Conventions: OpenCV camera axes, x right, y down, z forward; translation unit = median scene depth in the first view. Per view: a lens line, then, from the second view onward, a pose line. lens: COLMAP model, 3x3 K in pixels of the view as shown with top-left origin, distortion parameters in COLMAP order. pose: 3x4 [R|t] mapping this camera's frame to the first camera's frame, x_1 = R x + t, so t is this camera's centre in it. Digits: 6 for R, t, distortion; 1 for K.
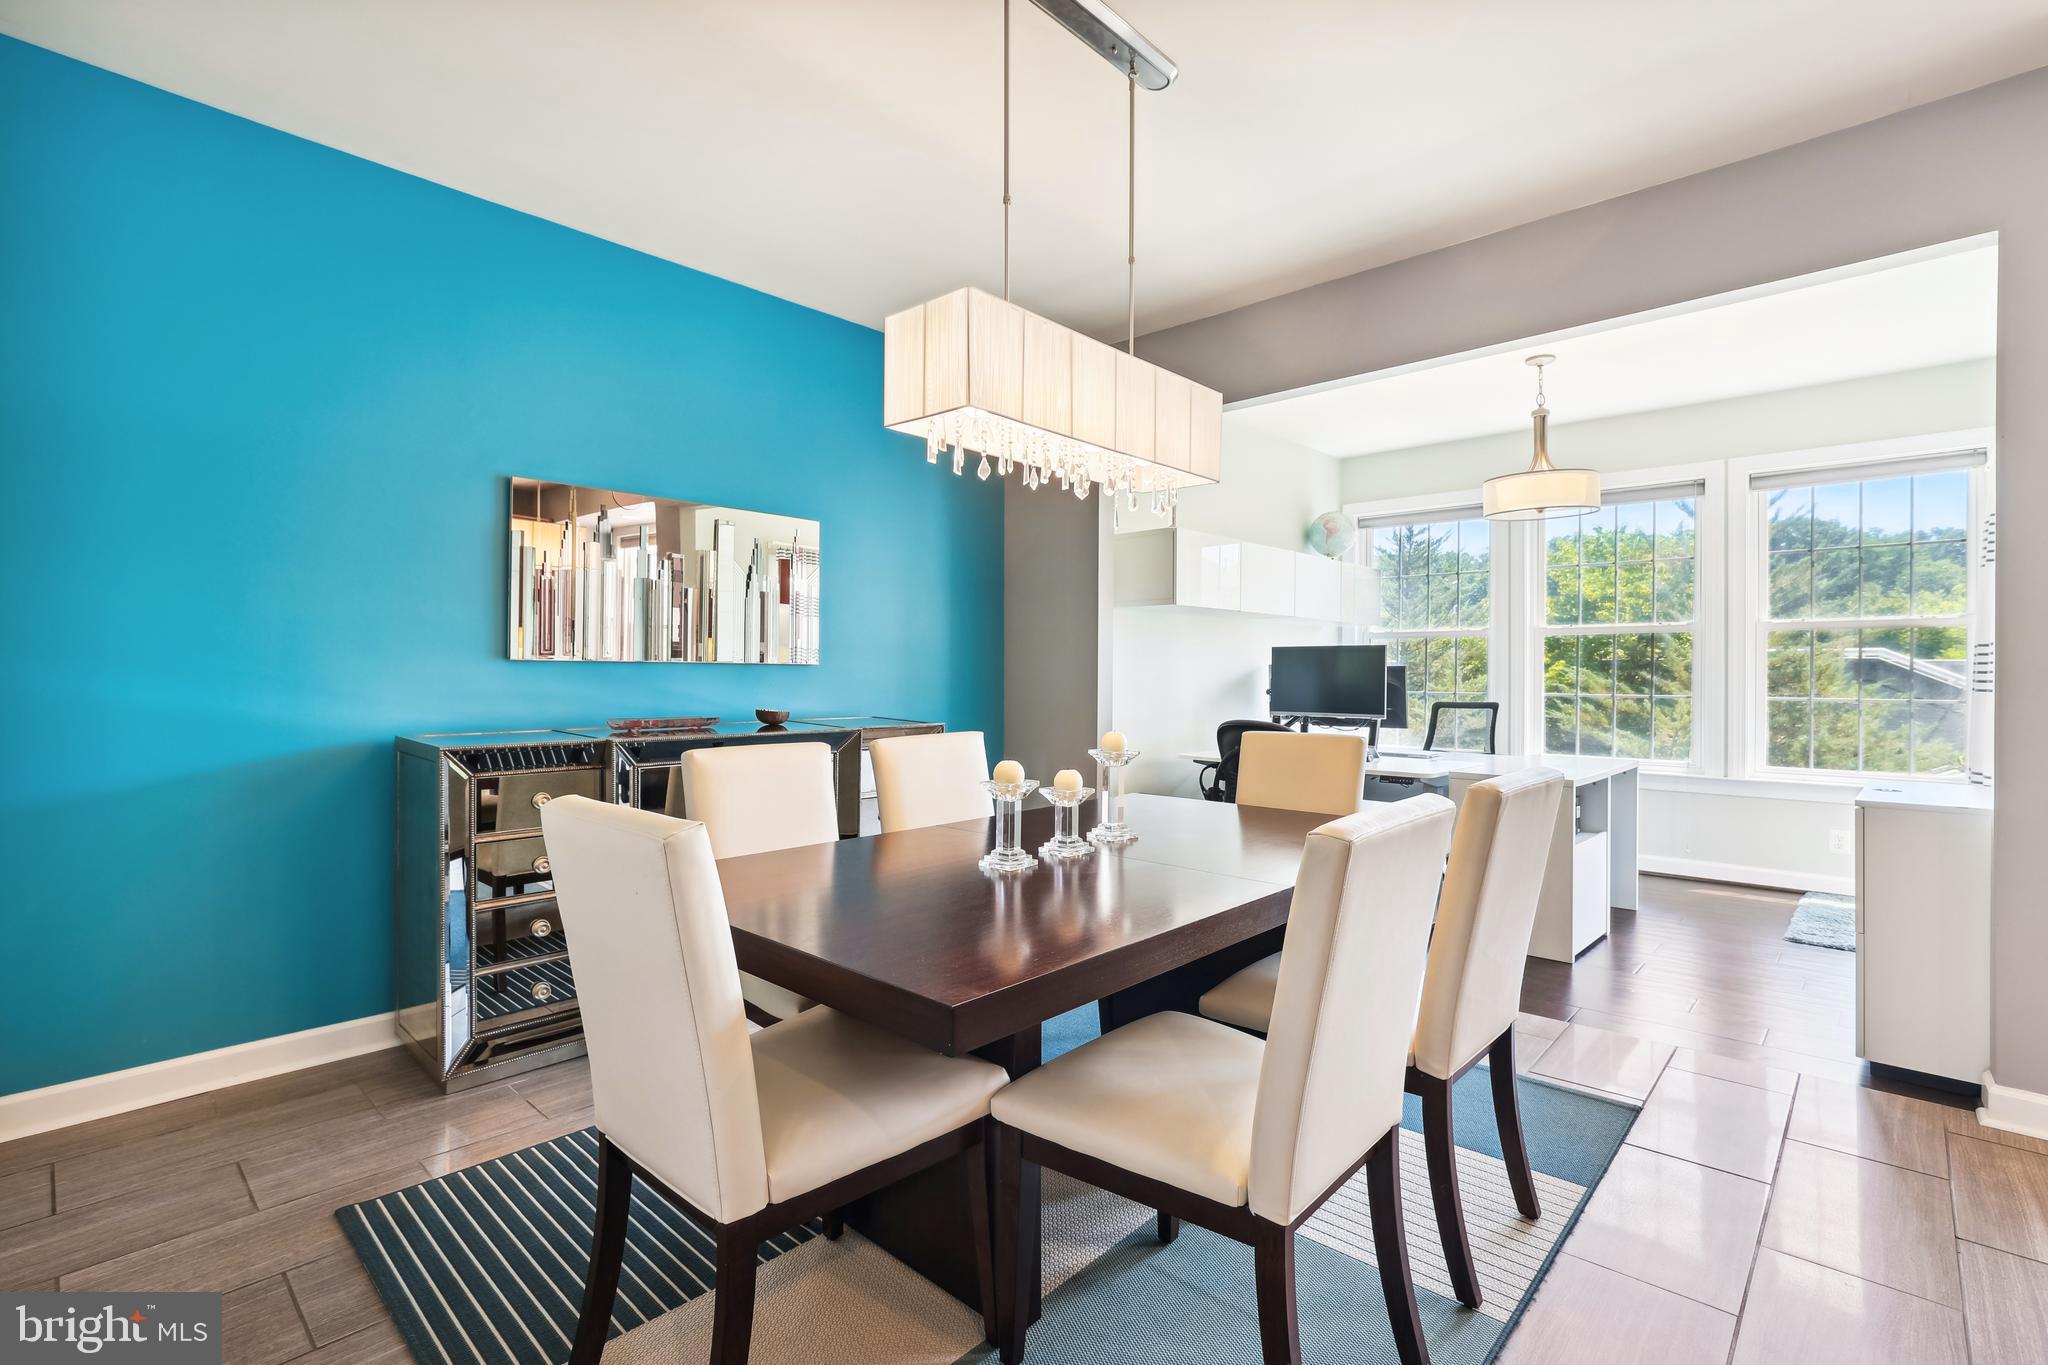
lens RADIAL K [[951.6, 0, 1046.5], [0, 951.6, 673.2], [0, 0, 1]] dist [-0.012217, 0.007006]
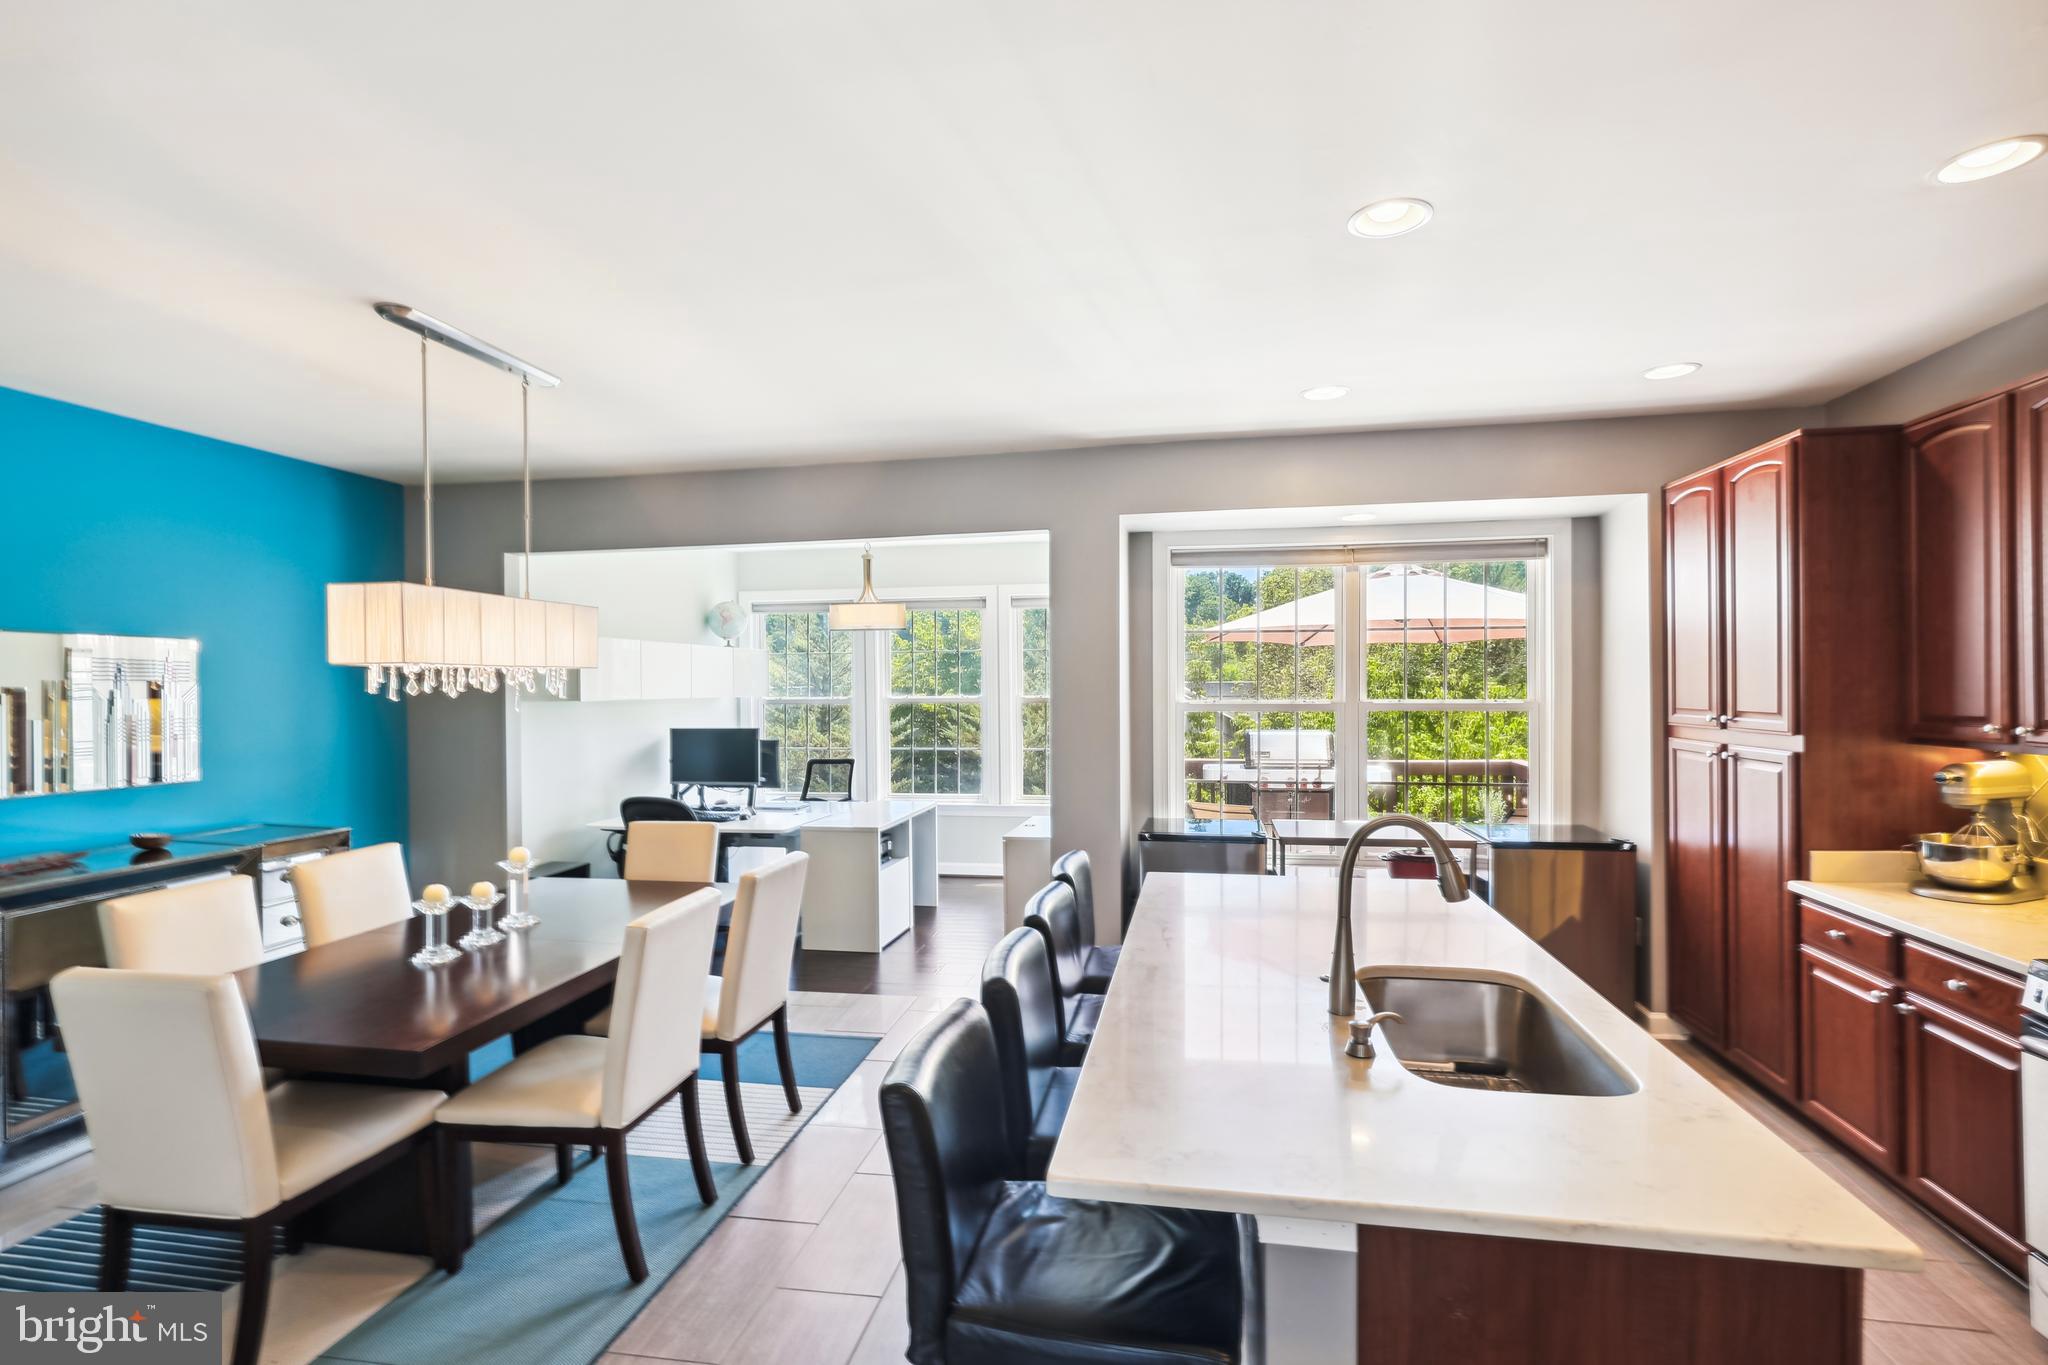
lens RADIAL K [[951.6, 0, 1034.5], [0, 951.6, 692.7], [0, 0, 1]] dist [-0.012217, 0.007006]
pose [[0.847861, -0.018548, 0.529895, -0.017459], [0.013810, 0.999821, 0.012900, -0.137323], [-0.530039, -0.003620, 0.847965, -0.459598]]
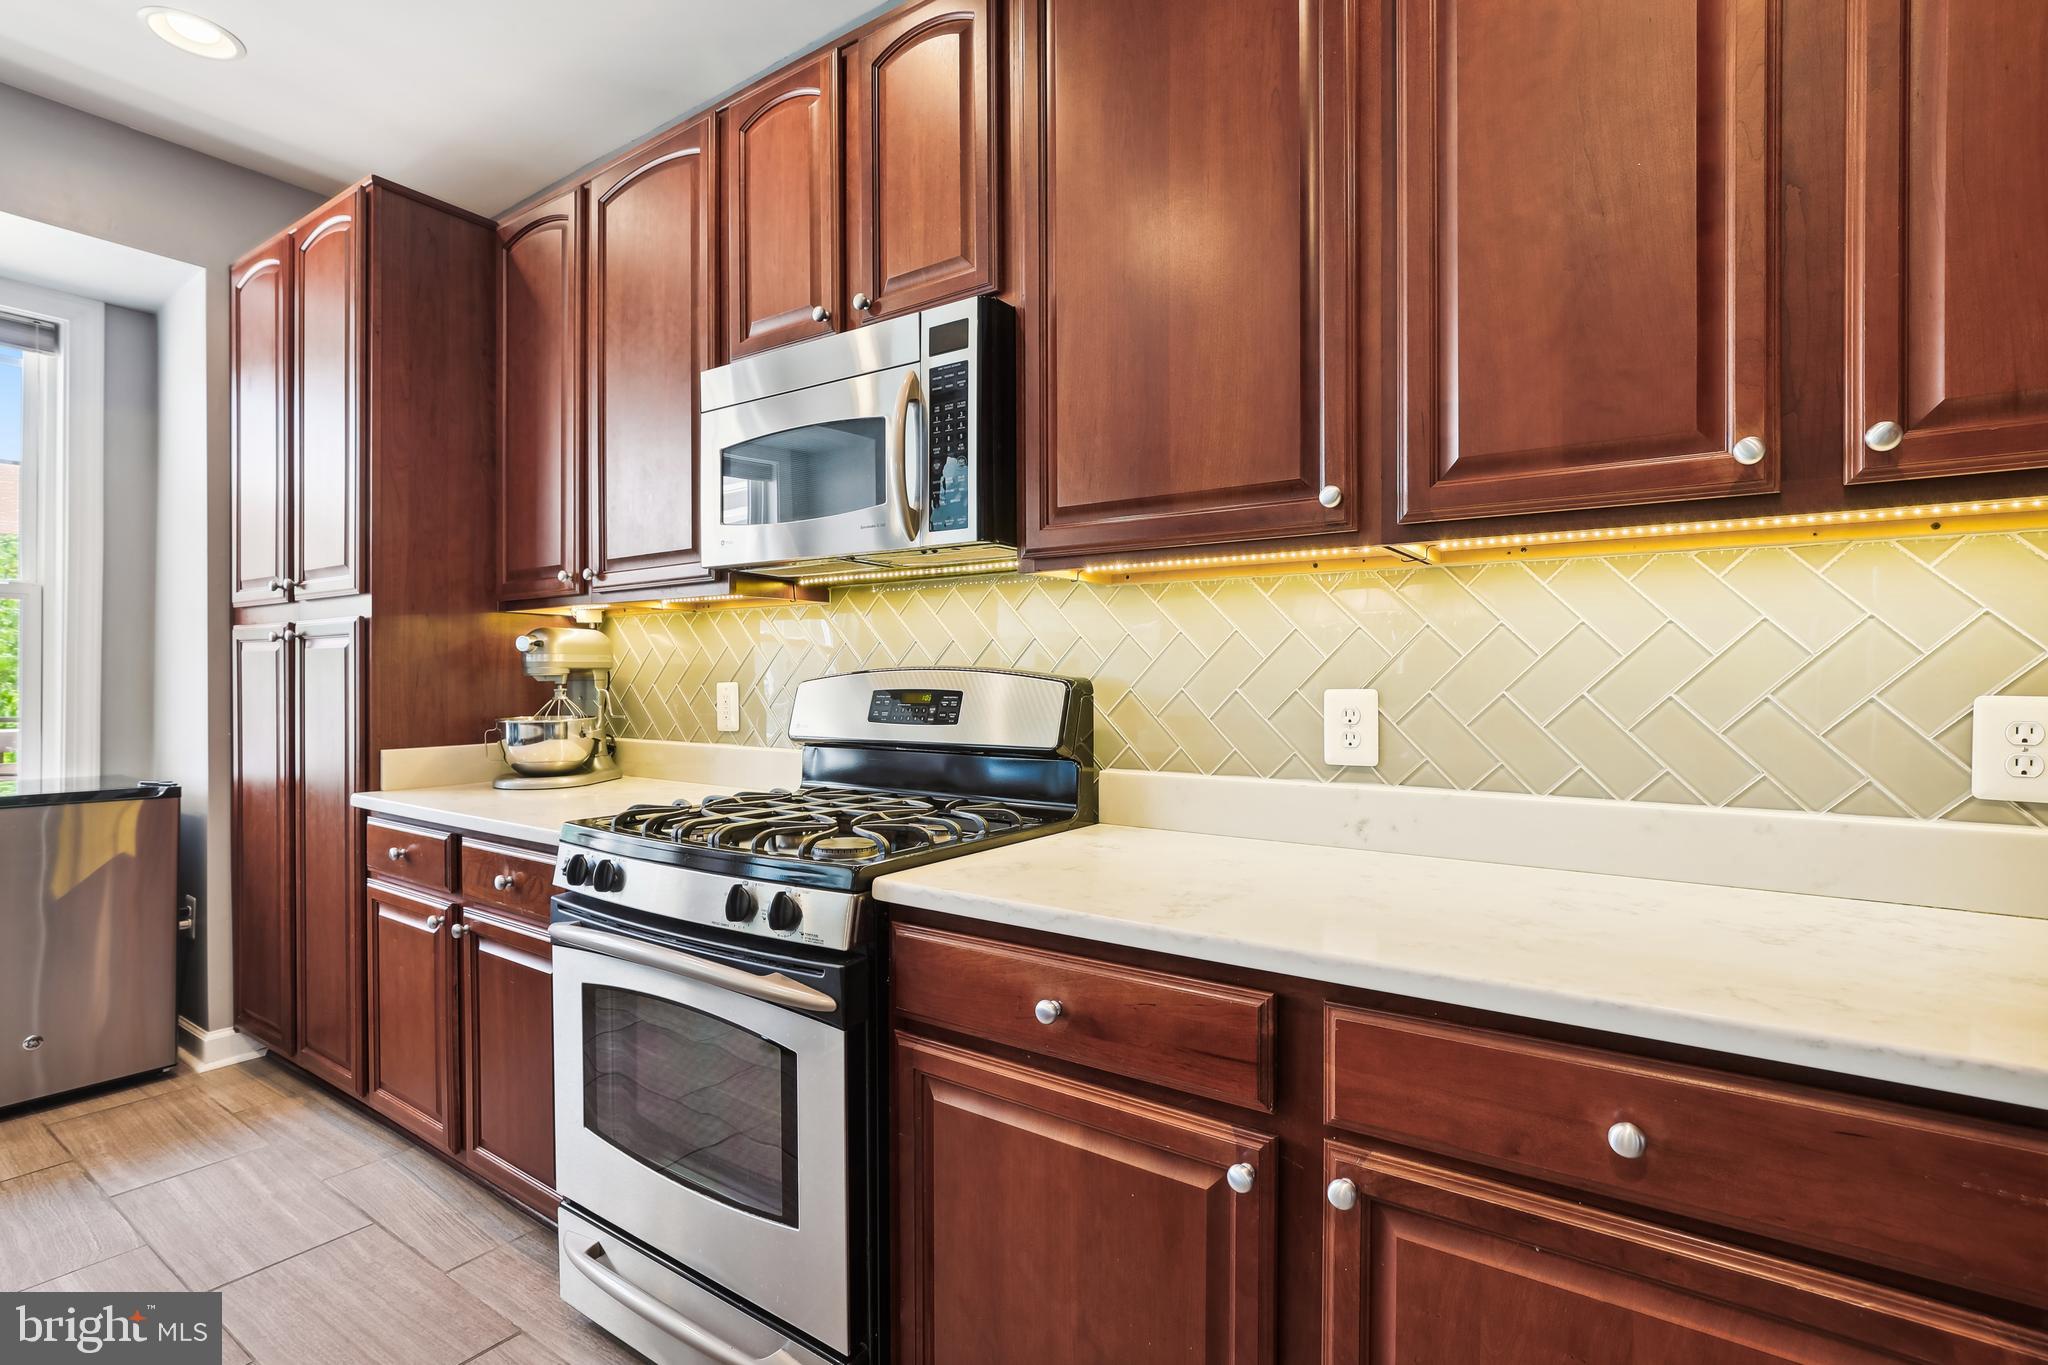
lens RADIAL K [[962.6, 0, 1031.2], [0, 962.6, 687.7], [0, 0, 1]] dist [-0.001791, 0.001671]
pose [[-0.130657, -0.011107, 0.991365, 0.406823], [-0.007274, 0.999921, 0.010245, -0.002363], [-0.991401, -0.005872, -0.130728, -0.450328]]
